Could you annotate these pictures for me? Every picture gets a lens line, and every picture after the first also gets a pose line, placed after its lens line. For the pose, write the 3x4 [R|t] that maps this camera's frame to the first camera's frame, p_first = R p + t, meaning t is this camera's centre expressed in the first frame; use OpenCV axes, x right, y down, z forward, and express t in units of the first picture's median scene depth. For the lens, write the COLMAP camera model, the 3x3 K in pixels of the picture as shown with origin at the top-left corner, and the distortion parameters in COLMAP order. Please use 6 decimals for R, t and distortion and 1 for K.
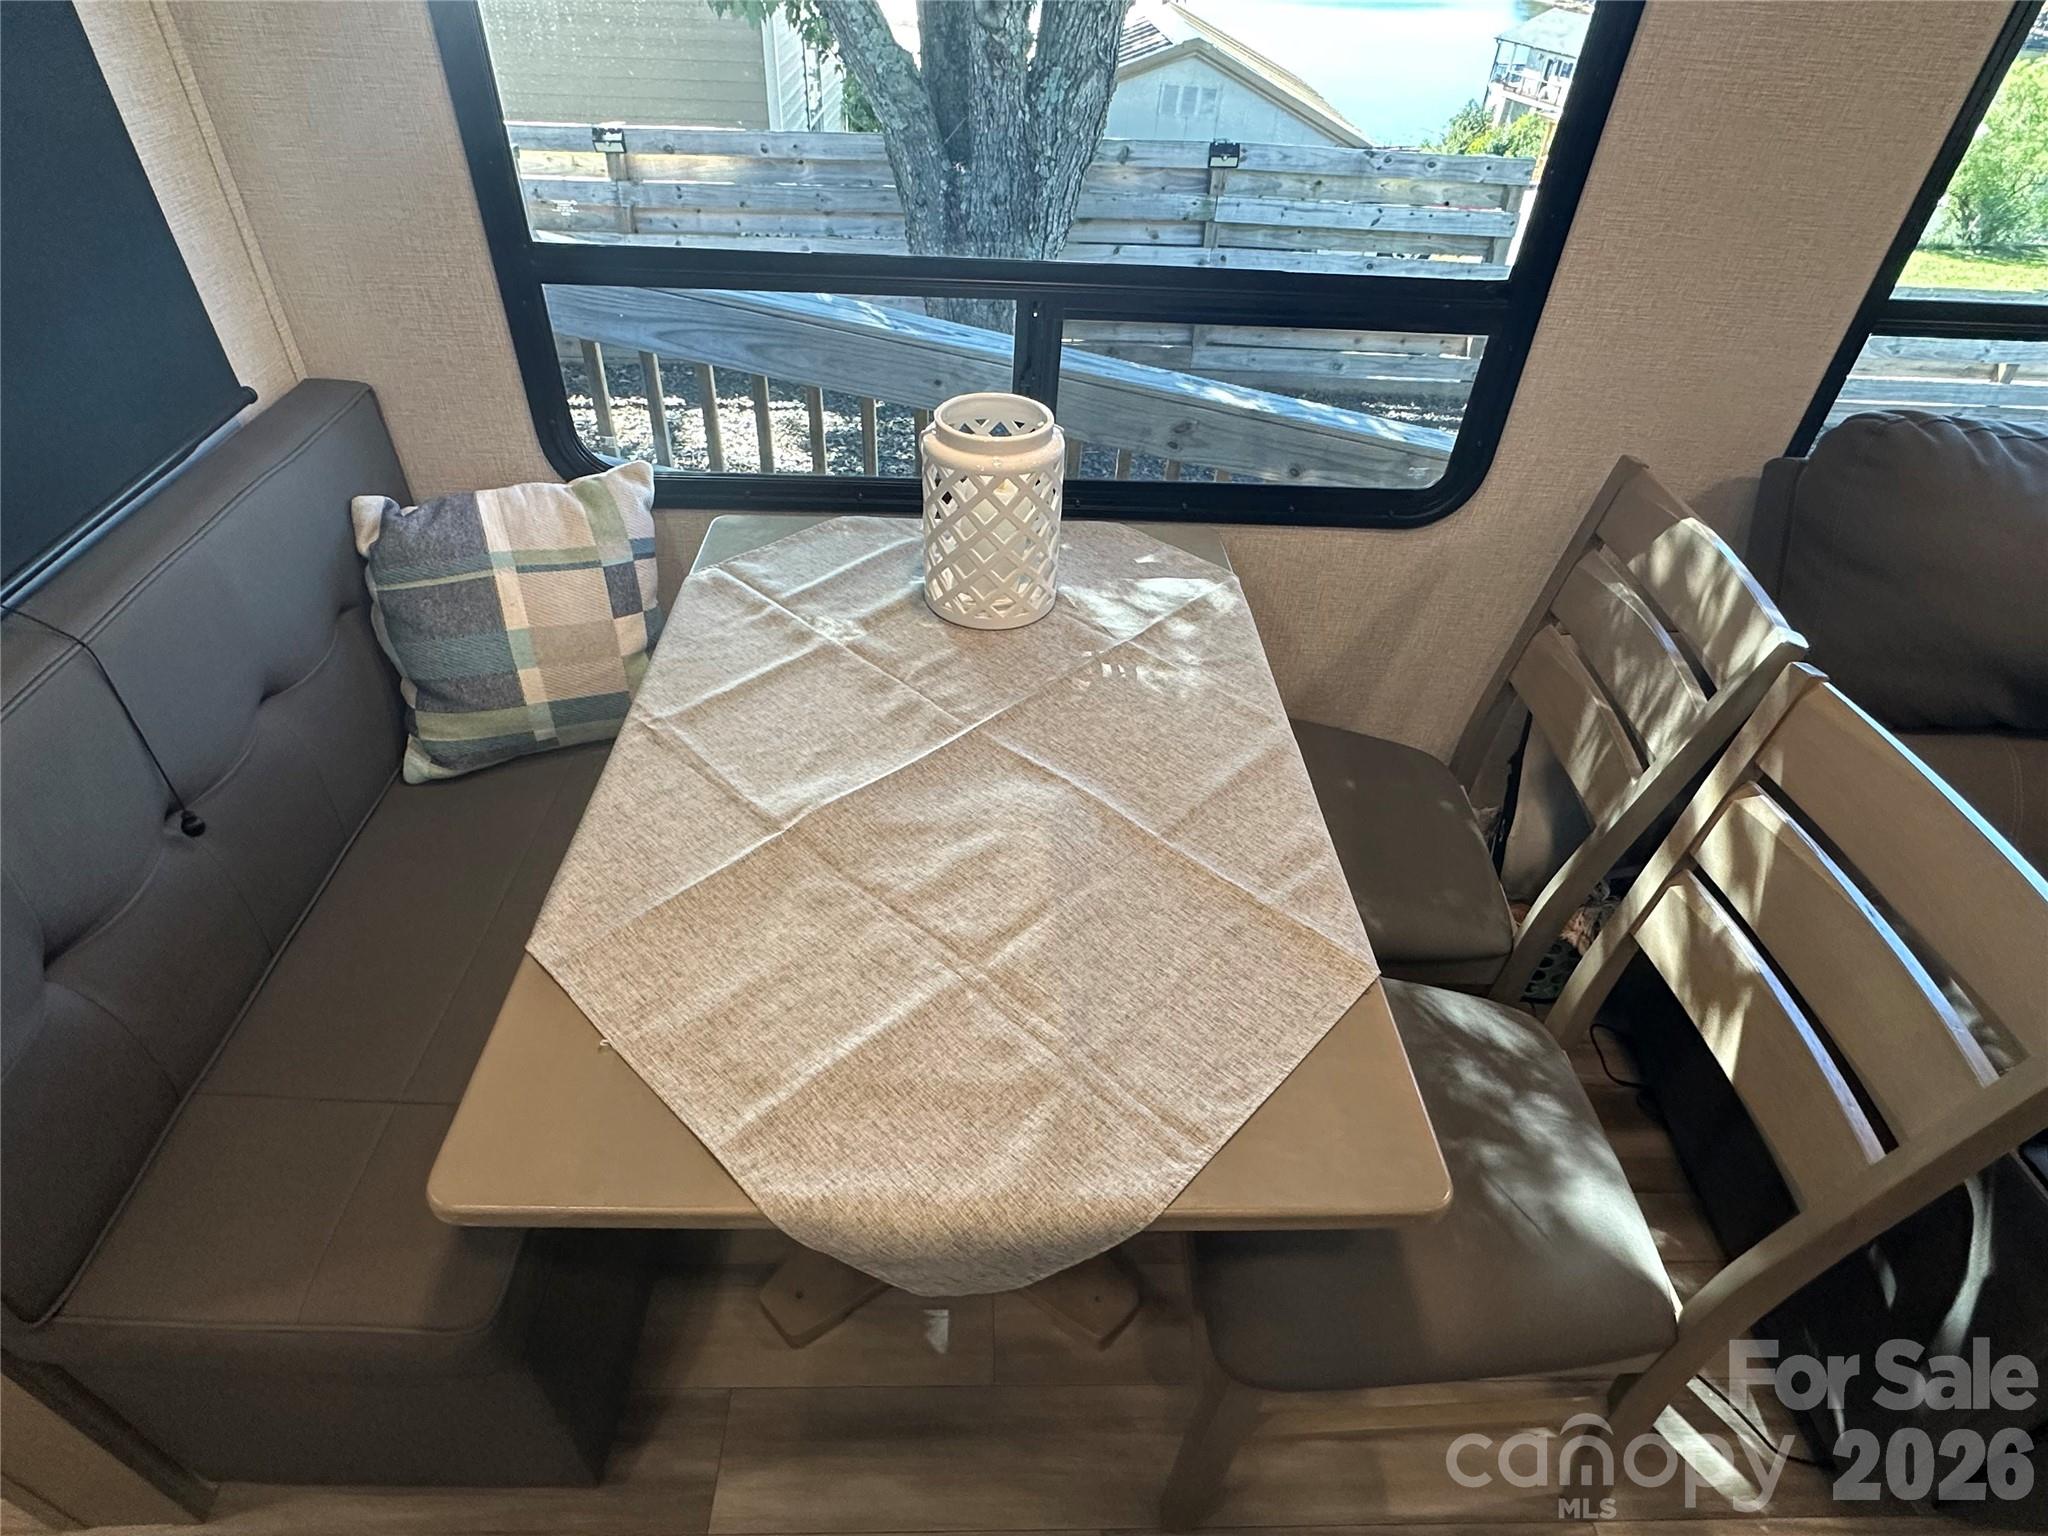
lens RADIAL K [[1081.5, 0, 1018.9], [0, 1081.5, 770.5], [0, 0, 1]] dist [0.005647, 0.000753]
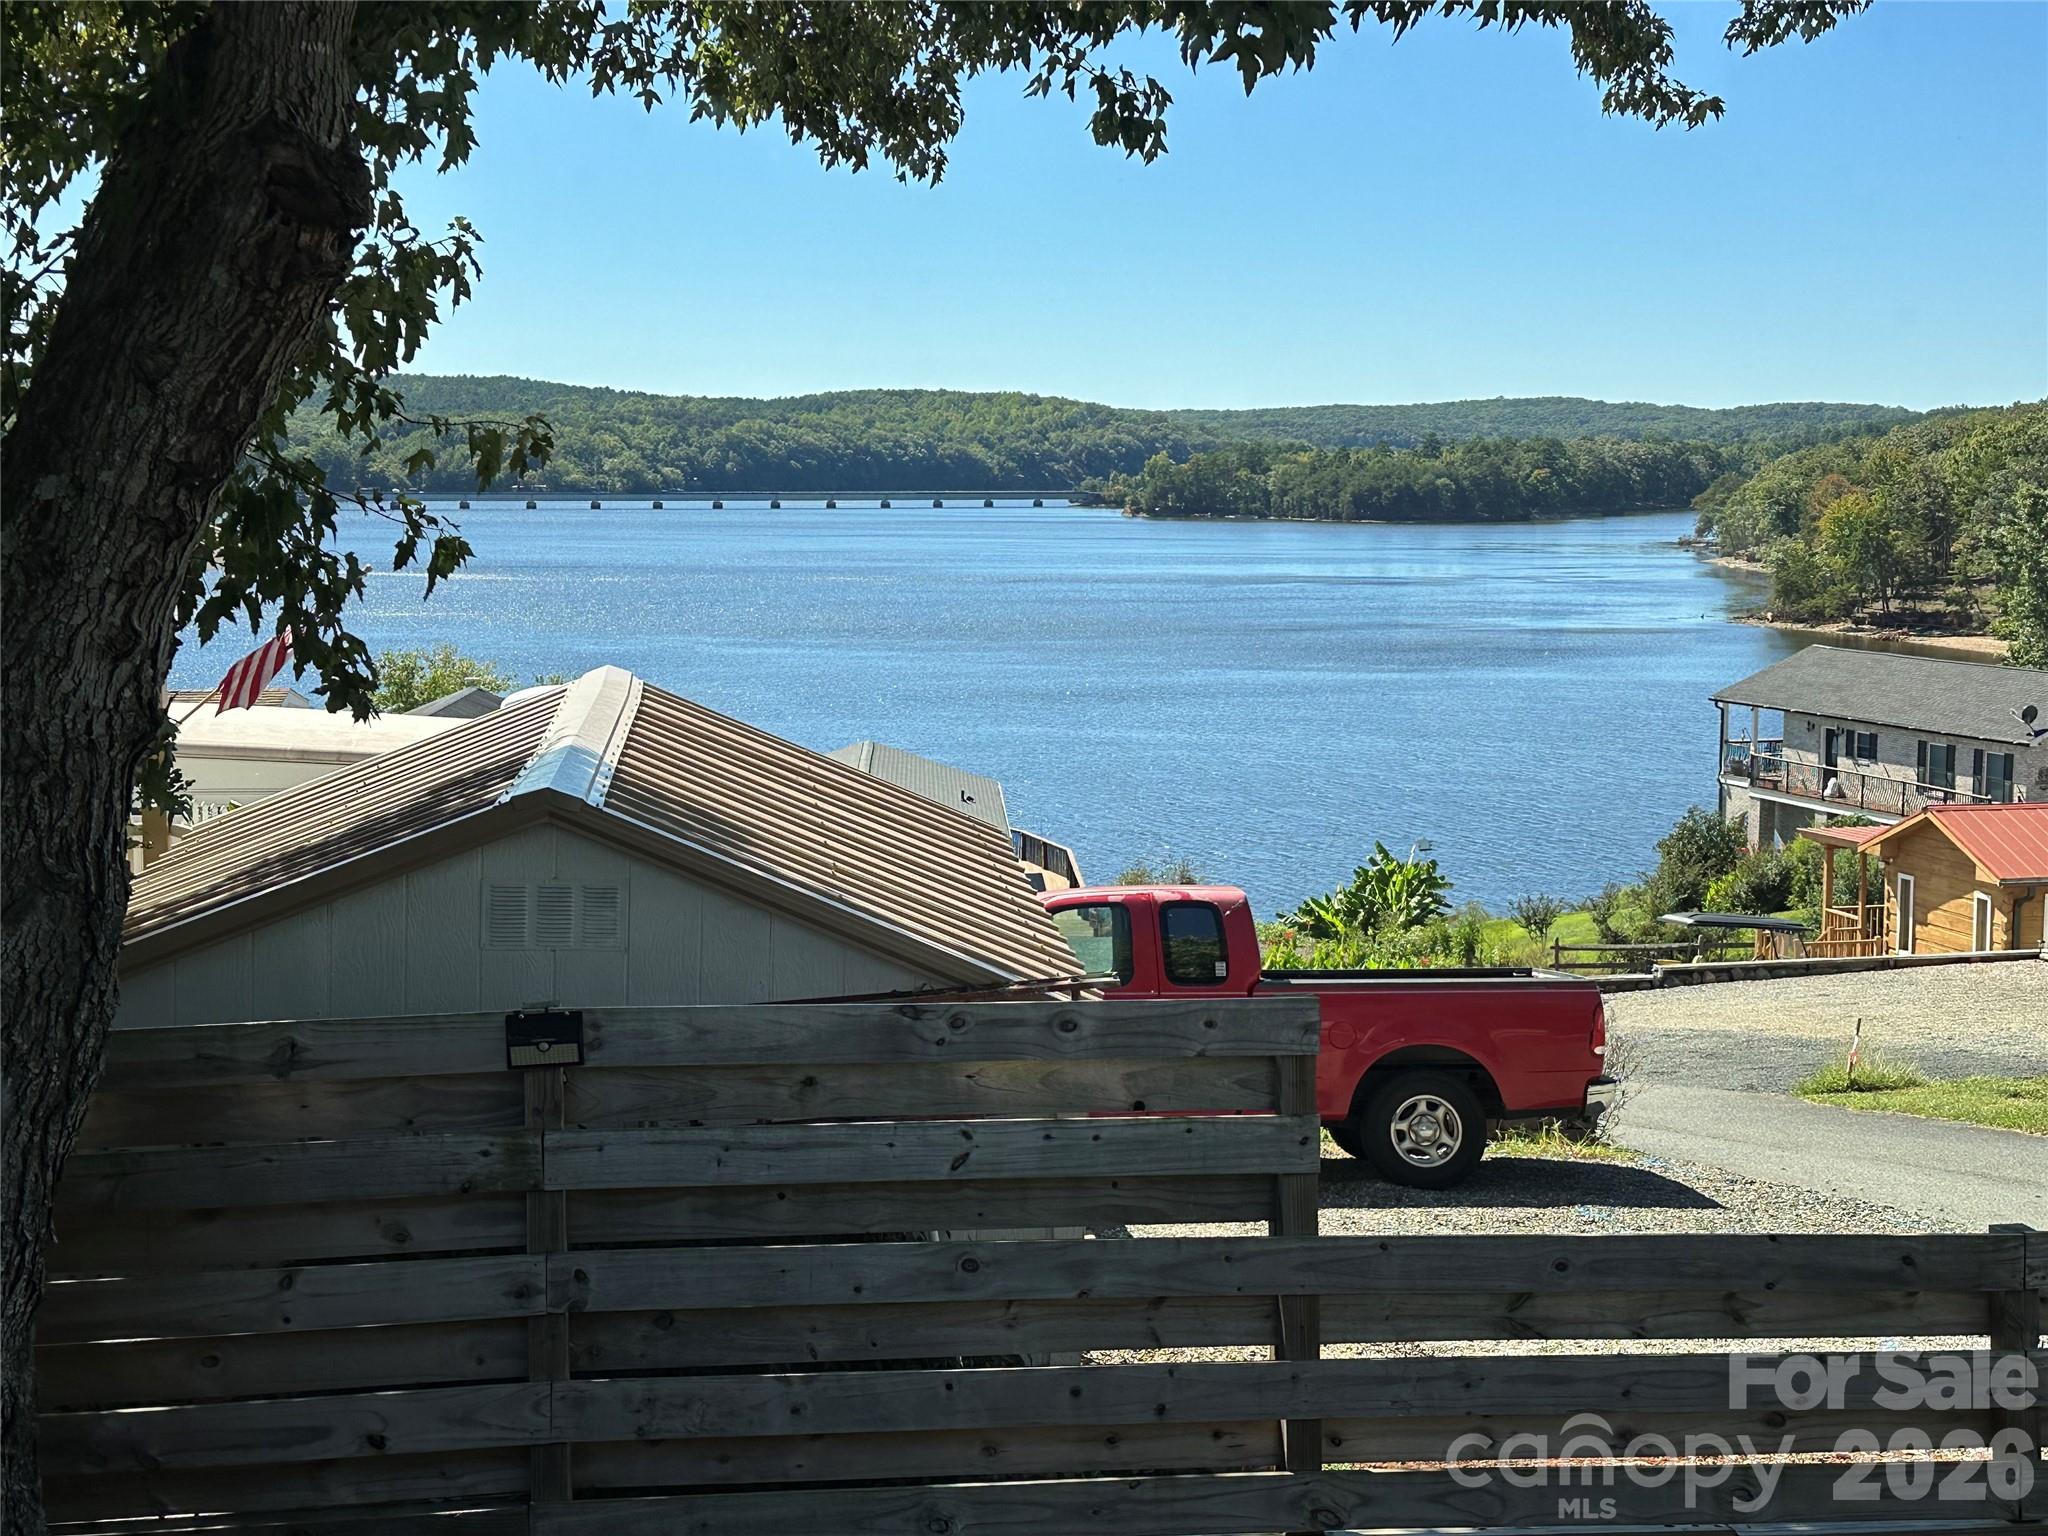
lens RADIAL K [[2721.3, 0, 1023.5], [0, 2721.3, 768.0], [0, 0, 1]] dist [0.043089, 0.000000]
pose [[0.993101, -0.059082, 0.101288, 0.260011], [0.105268, 0.829744, -0.548128, -0.086058], [-0.051659, 0.555008, 0.830239, 0.110825]]
